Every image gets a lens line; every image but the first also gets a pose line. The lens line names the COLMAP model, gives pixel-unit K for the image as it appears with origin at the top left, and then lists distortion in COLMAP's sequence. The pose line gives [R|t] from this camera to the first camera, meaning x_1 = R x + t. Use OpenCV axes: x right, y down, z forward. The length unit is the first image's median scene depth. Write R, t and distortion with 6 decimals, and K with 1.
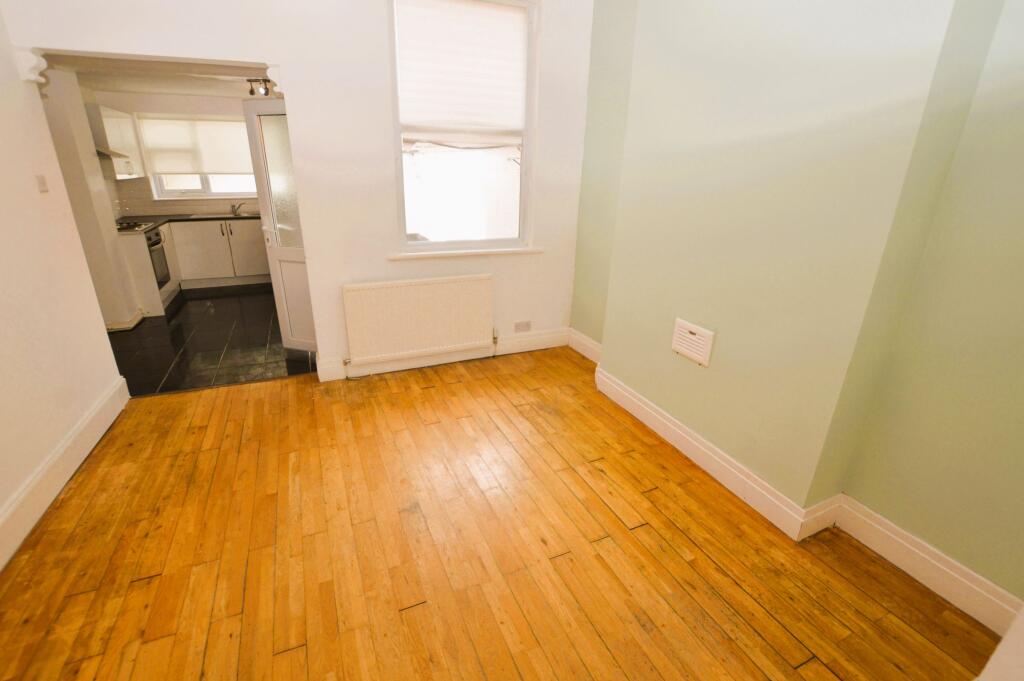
lens RADIAL K [[466.9, 0, 513.7], [0, 466.9, 340.7], [0, 0, 1]] dist [-0.025239, 0.001739]
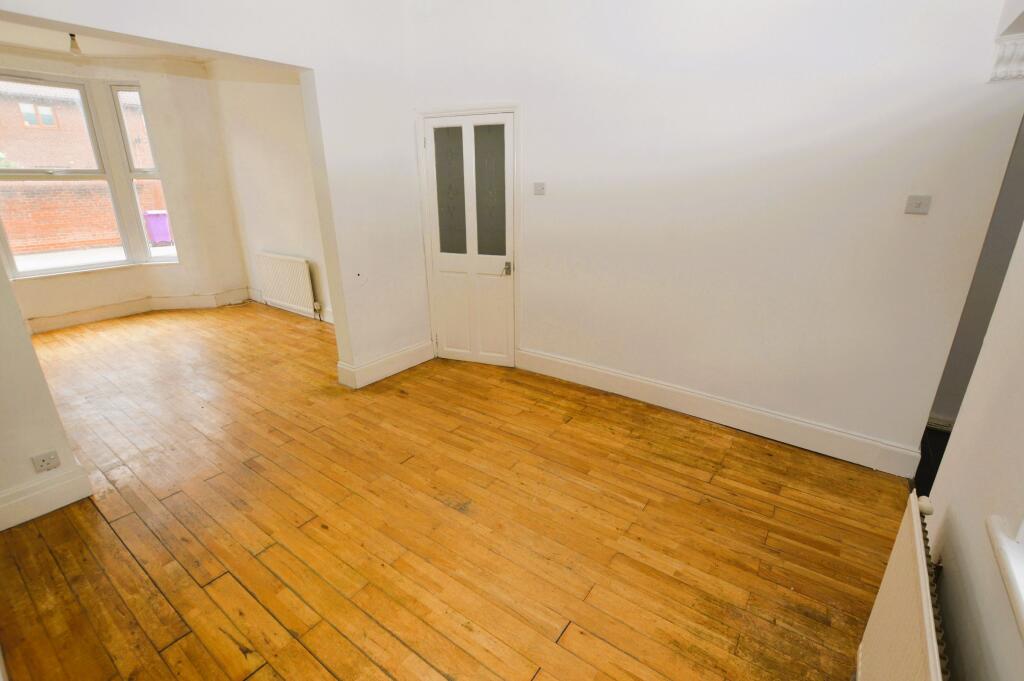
lens RADIAL K [[466.9, 0, 515.4], [0, 466.9, 340.4], [0, 0, 1]] dist [-0.025239, 0.001739]
pose [[-0.863344, 0.149397, -0.481993, 0.105376], [-0.190277, 0.788281, 0.585157, -0.470655], [0.467366, 0.596904, -0.652131, 1.274253]]
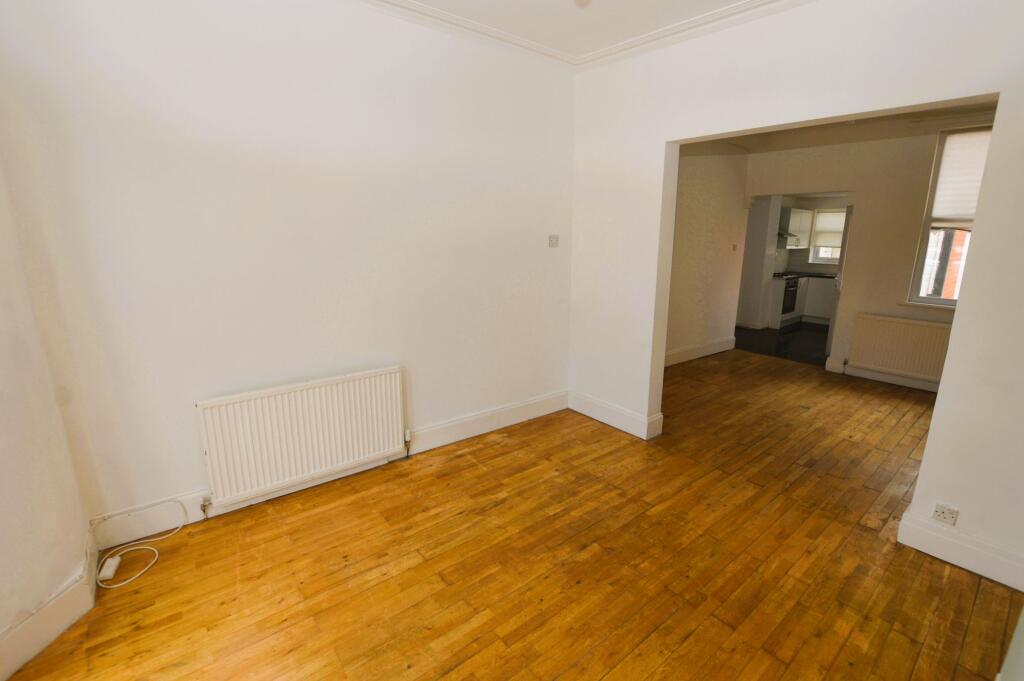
lens RADIAL K [[466.9, 0, 514.4], [0, 466.9, 337.7], [0, 0, 1]] dist [-0.025239, 0.001739]
pose [[0.272636, 0.195205, -0.942107, 1.048204], [-0.342109, 0.934876, 0.094704, 0.270550], [0.899239, 0.296484, 0.321662, -0.707173]]
